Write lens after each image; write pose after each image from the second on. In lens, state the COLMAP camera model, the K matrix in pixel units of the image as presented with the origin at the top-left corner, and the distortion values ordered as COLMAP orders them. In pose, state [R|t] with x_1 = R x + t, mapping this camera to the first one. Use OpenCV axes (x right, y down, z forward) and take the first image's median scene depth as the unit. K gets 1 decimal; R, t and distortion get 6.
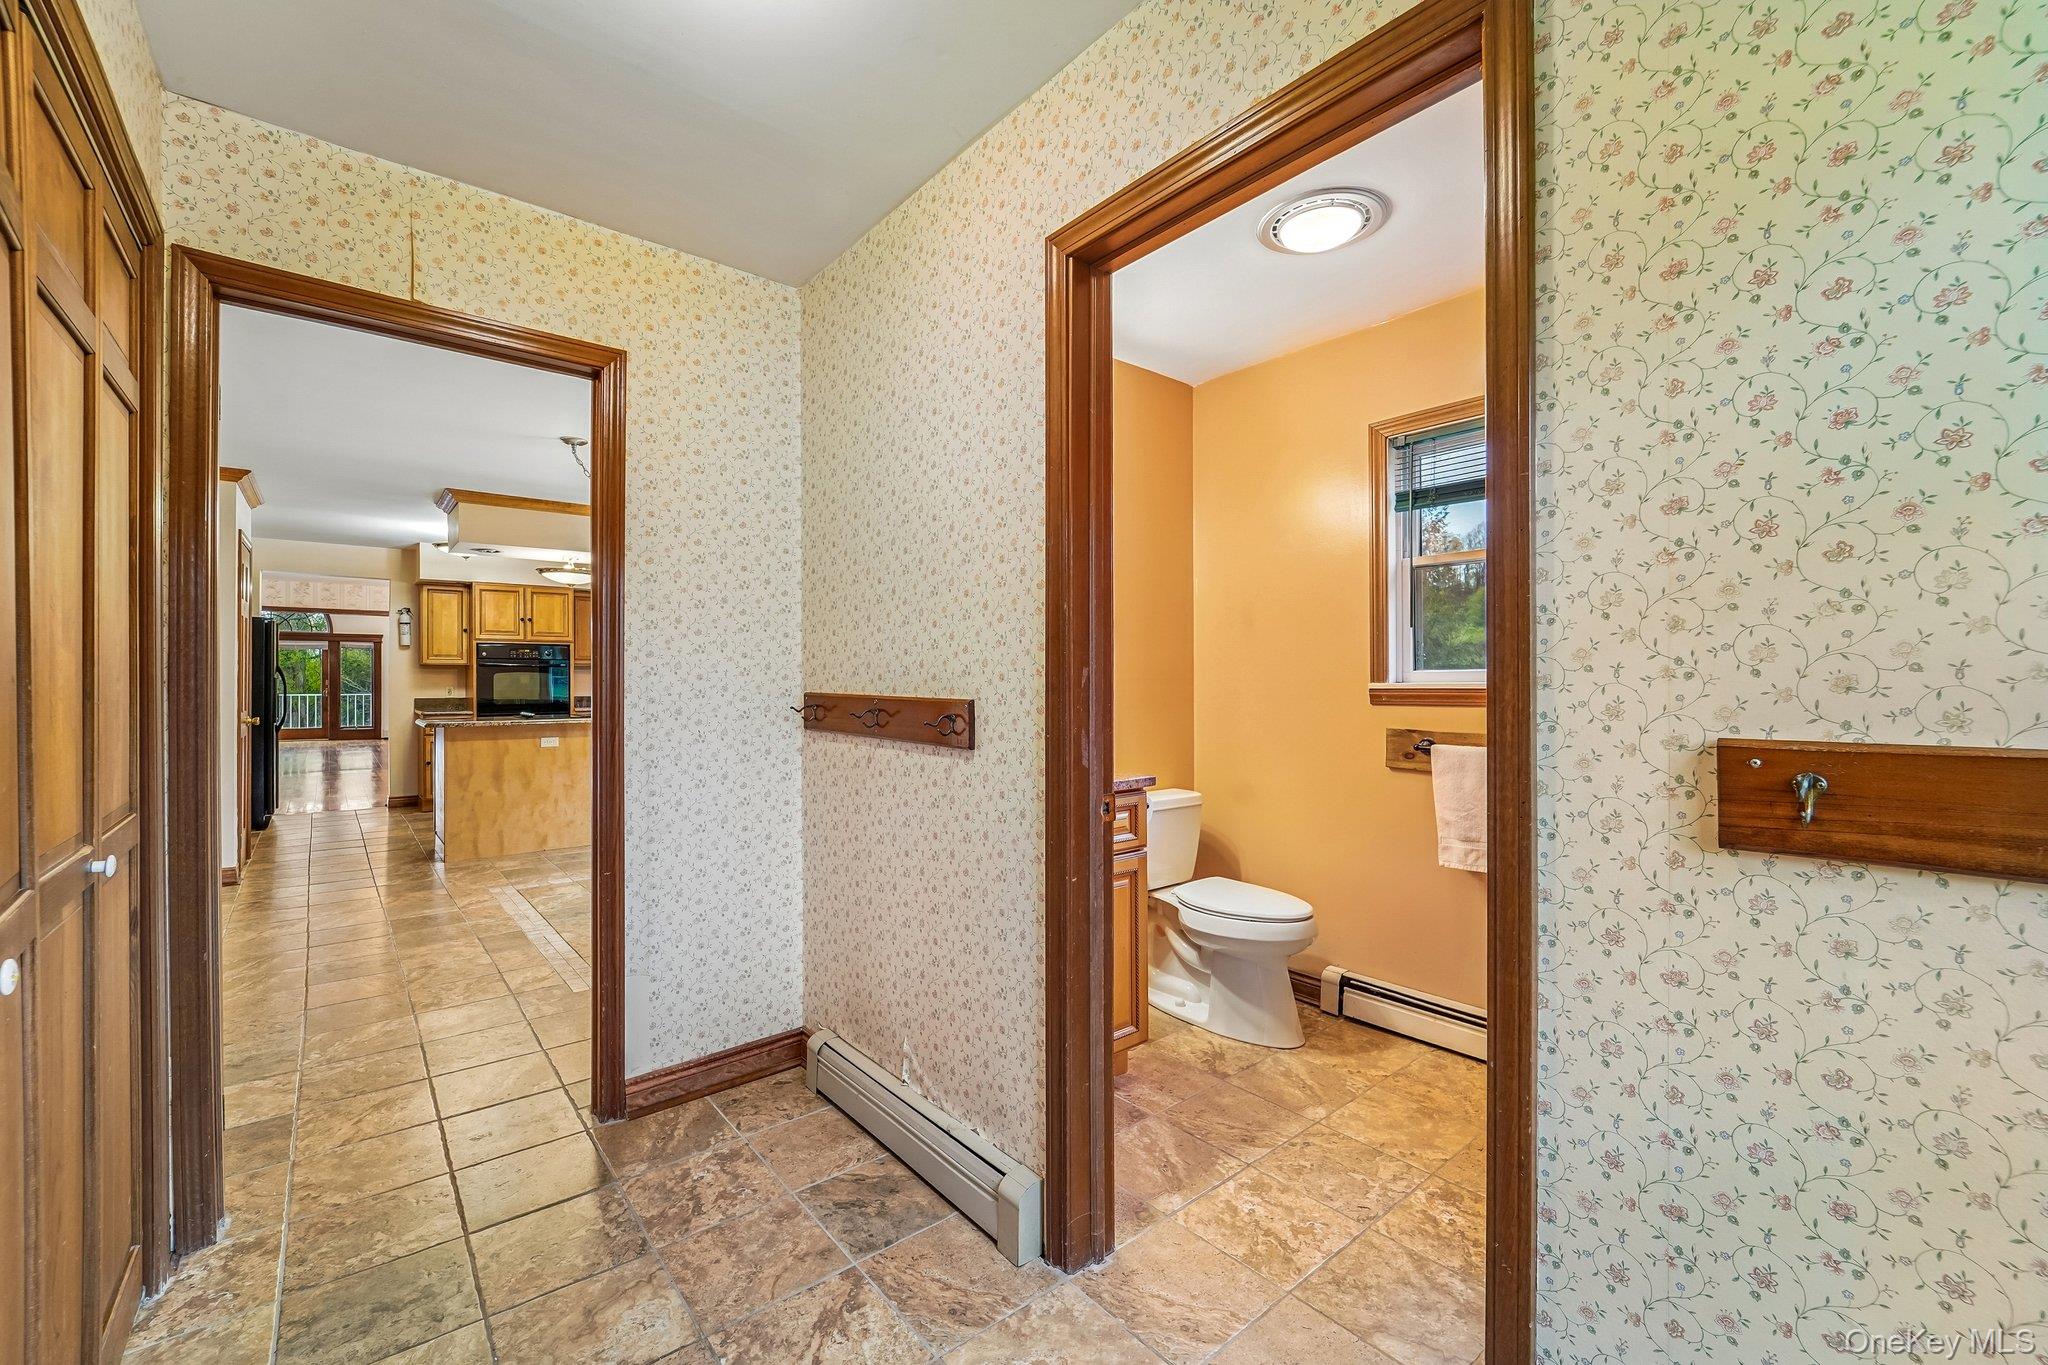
lens RADIAL K [[833.9, 0, 1014.4], [0, 833.9, 673.7], [0, 0, 1]] dist [-0.008428, -0.002244]
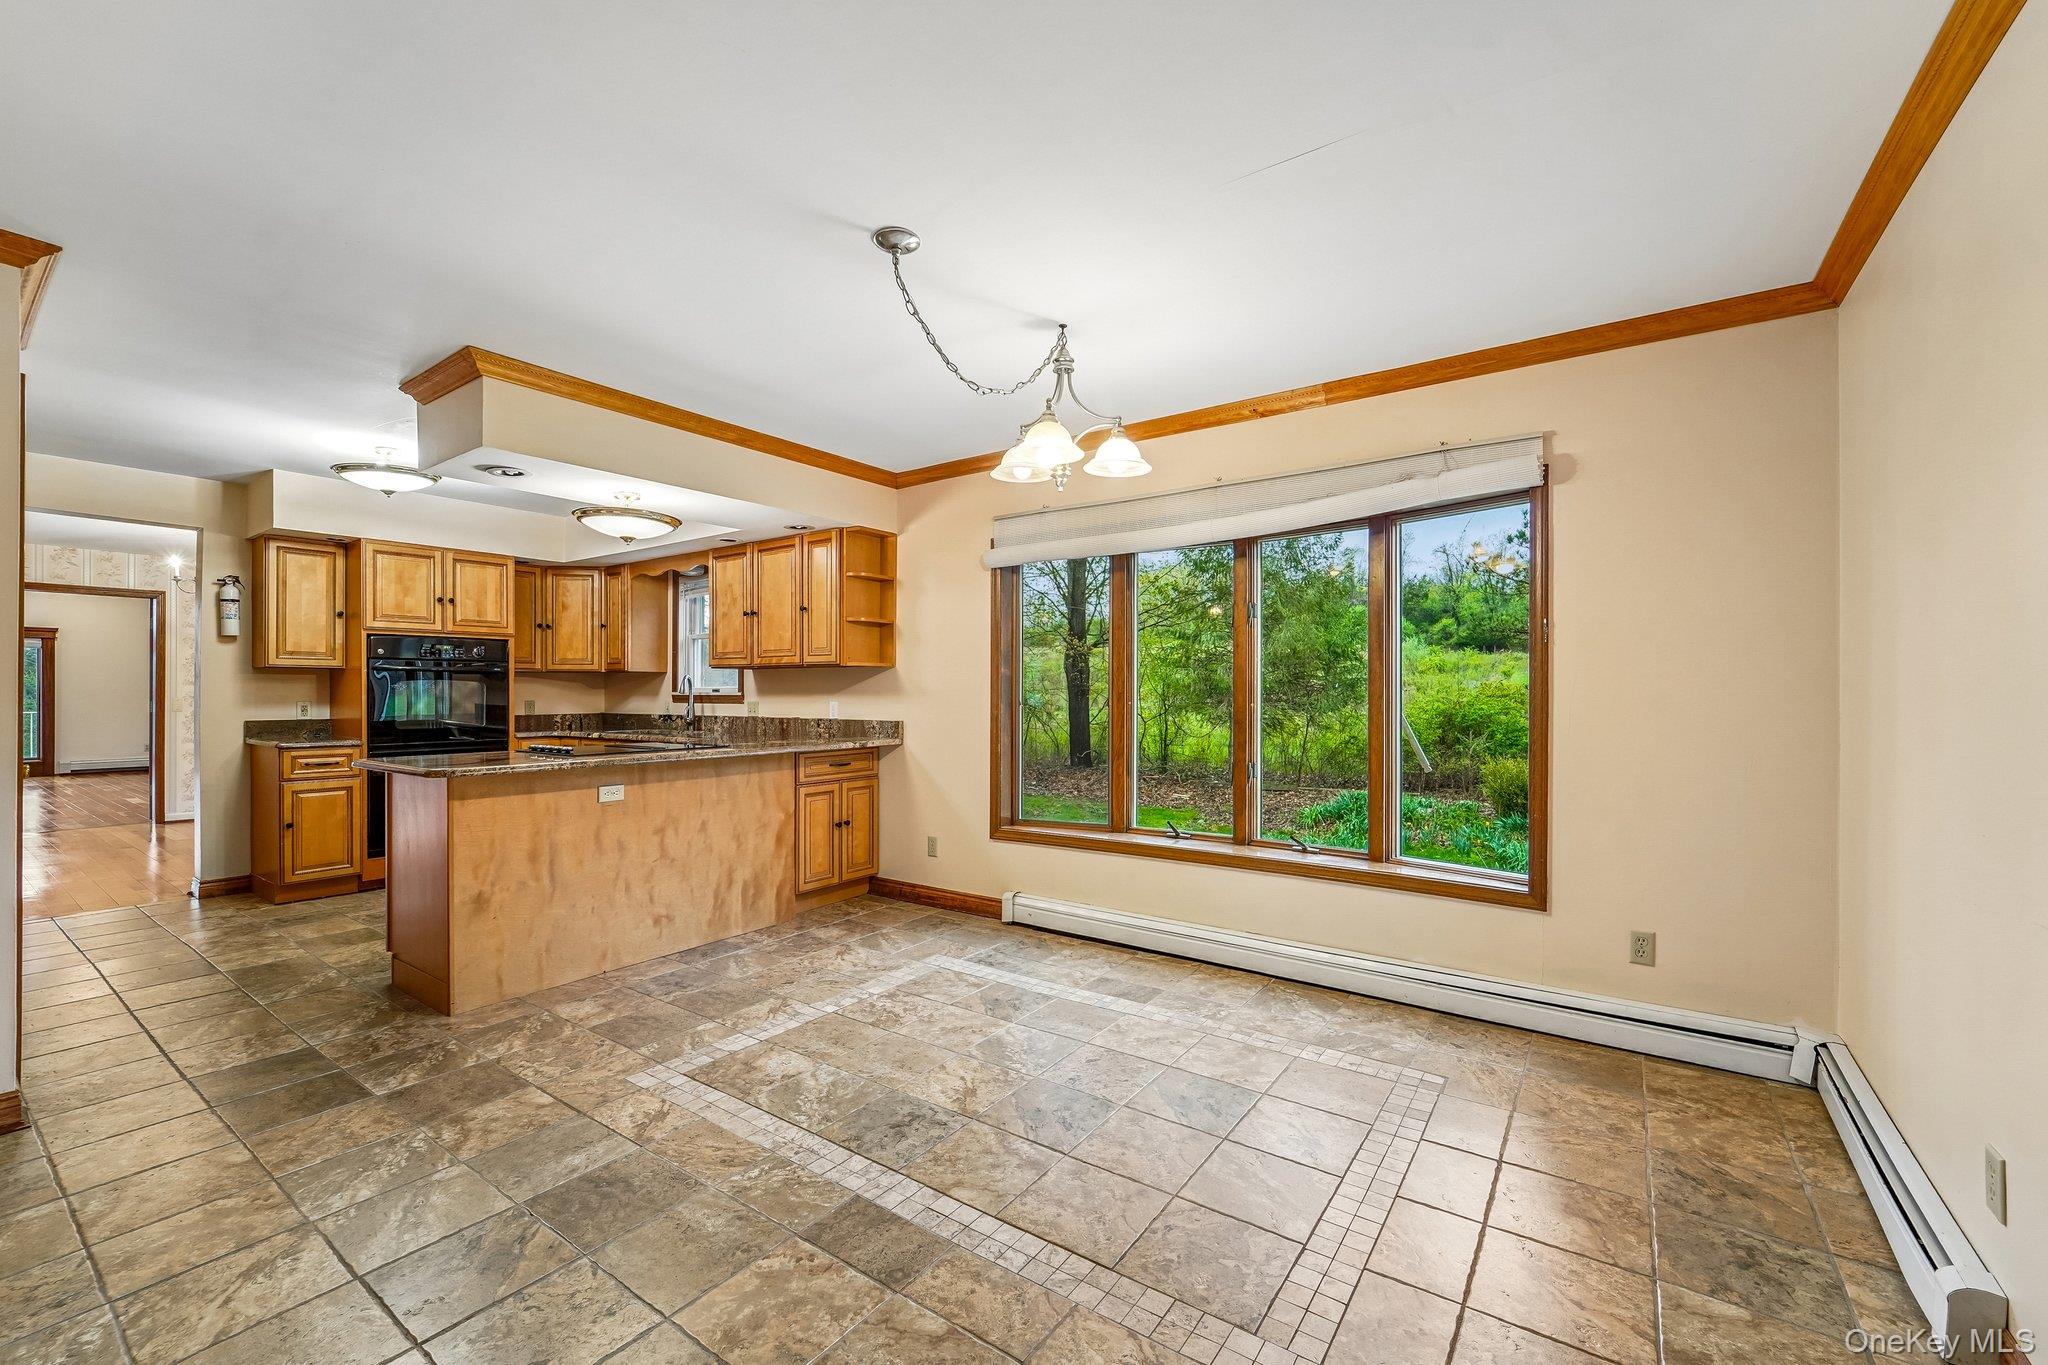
lens RADIAL K [[833.9, 0, 1033.8], [0, 833.9, 691.8], [0, 0, 1]] dist [-0.008428, -0.002244]
pose [[0.967147, 0.000273, 0.254219, -0.079877], [-0.001753, 0.999983, 0.005597, 0.000846], [-0.254213, -0.005859, 0.967131, 0.064218]]
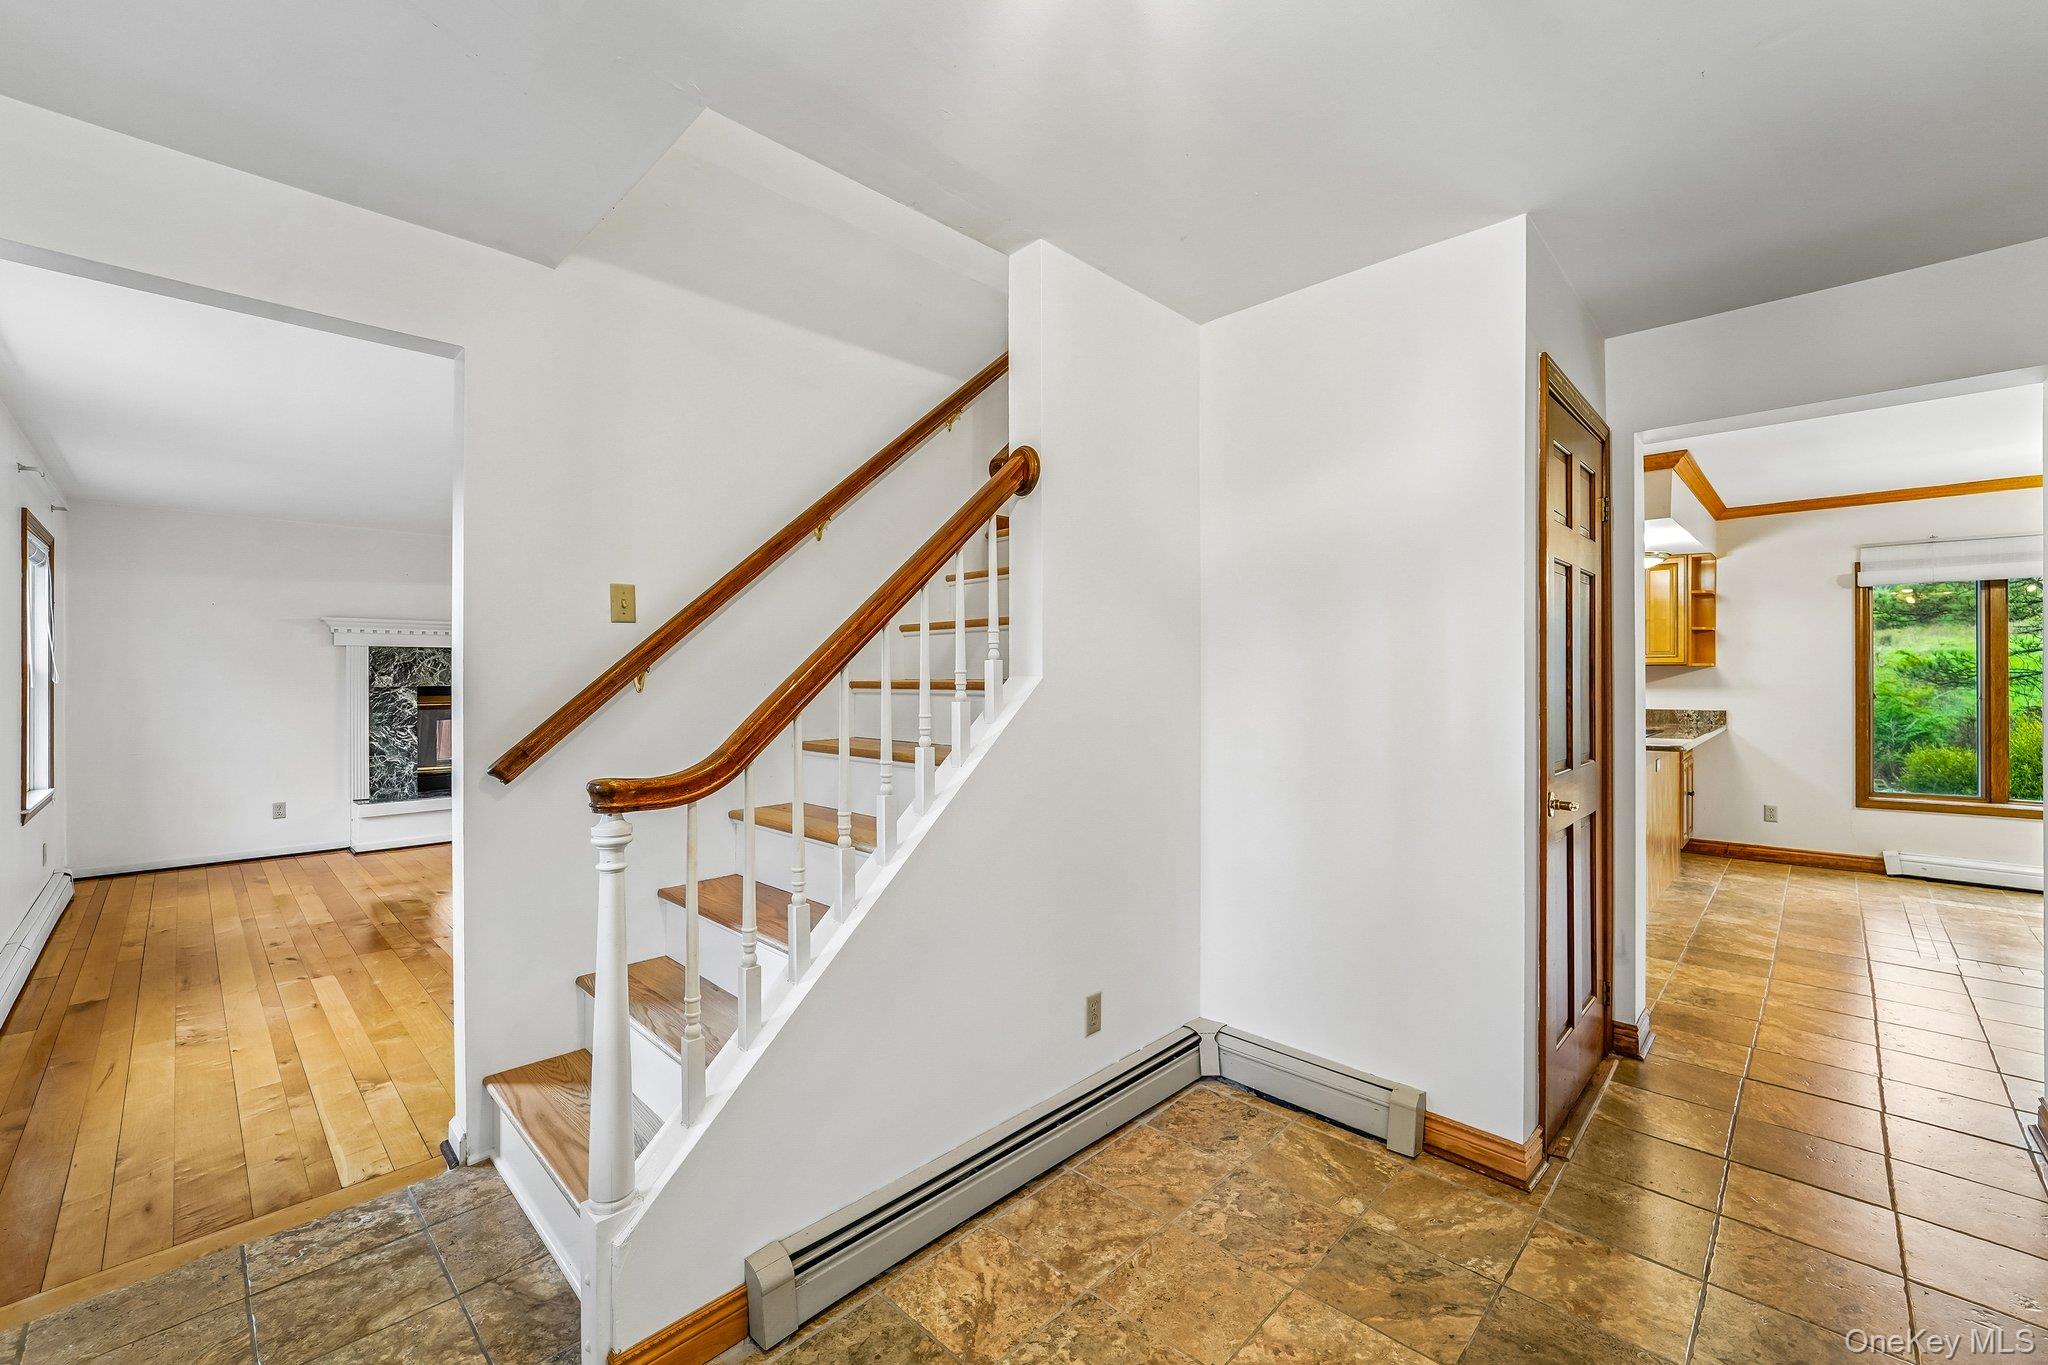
lens RADIAL K [[833.9, 0, 1028.1], [0, 833.9, 667.4], [0, 0, 1]] dist [-0.008428, -0.002244]
pose [[0.995021, -0.002763, 0.099631, -0.248161], [0.003280, 0.999982, -0.005022, -0.002260], [-0.099615, 0.005324, 0.995012, 0.049049]]
